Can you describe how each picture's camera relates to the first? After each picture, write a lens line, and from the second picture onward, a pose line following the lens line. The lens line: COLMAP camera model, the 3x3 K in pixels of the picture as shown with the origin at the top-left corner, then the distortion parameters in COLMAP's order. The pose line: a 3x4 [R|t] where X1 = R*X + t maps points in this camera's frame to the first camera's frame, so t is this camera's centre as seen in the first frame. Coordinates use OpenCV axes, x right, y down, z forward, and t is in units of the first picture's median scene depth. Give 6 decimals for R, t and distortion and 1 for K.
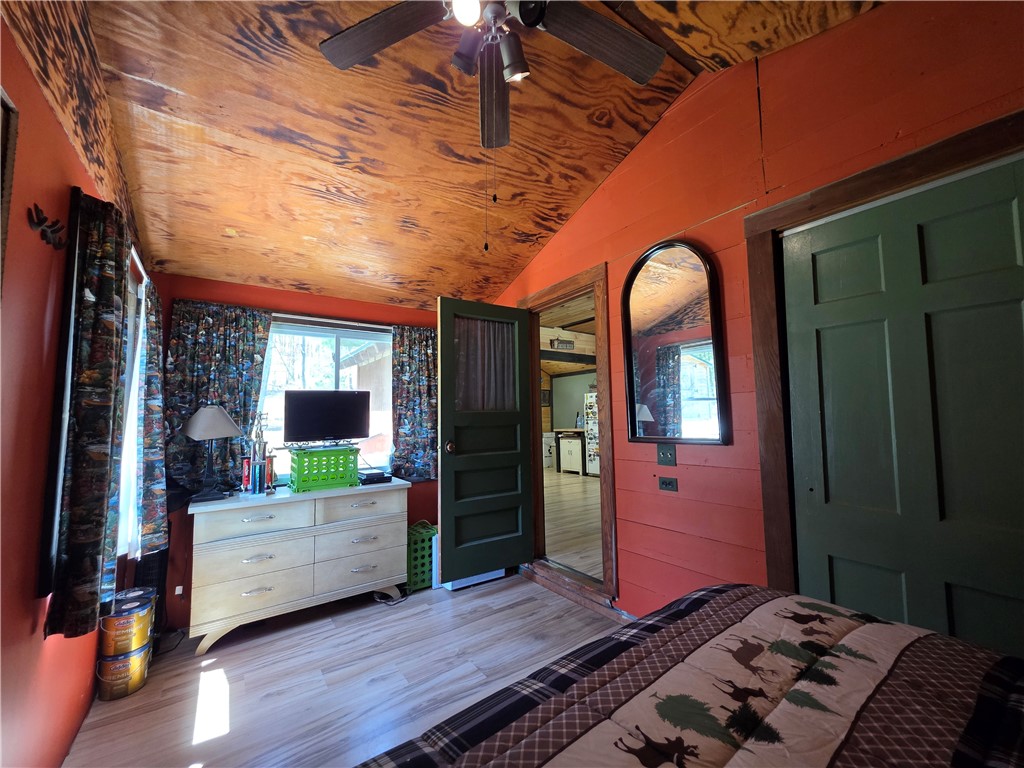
lens RADIAL K [[408.4, 0, 516.2], [0, 408.4, 386.9], [0, 0, 1]] dist [0.002198, -0.000785]
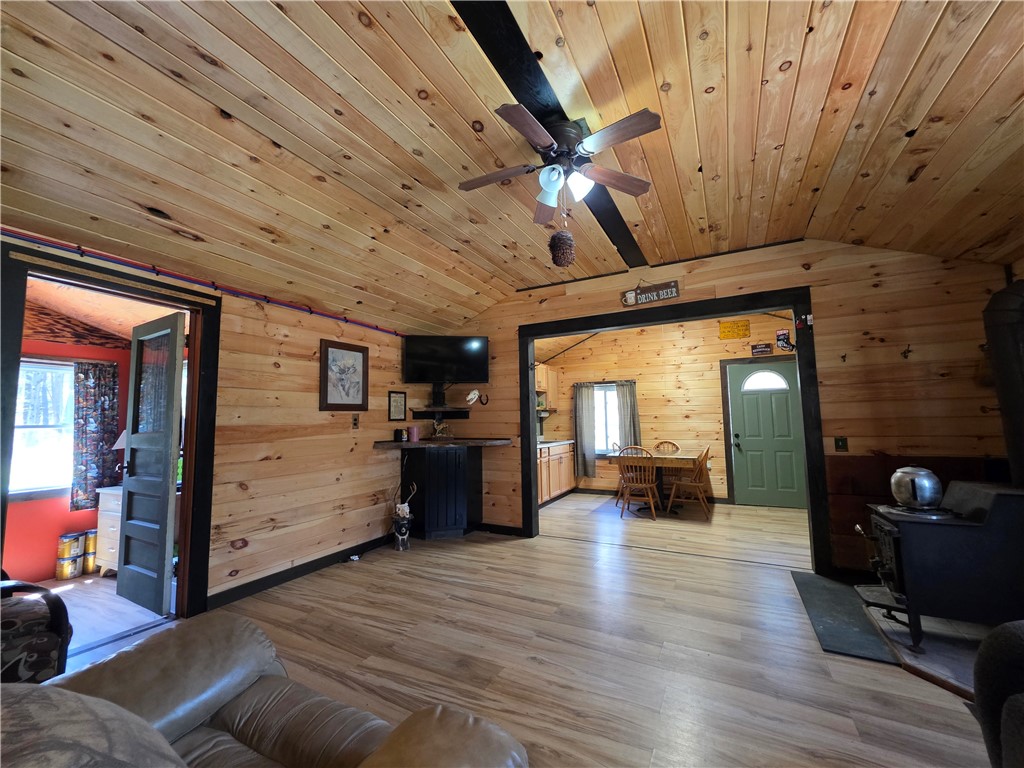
lens RADIAL K [[408.4, 0, 512.0], [0, 408.4, 382.8], [0, 0, 1]] dist [0.002198, -0.000785]
pose [[0.453084, -0.080912, -0.887788, 0.421579], [0.083363, 0.995354, -0.048171, 0.022063], [0.887562, -0.052183, 0.457724, 0.475496]]
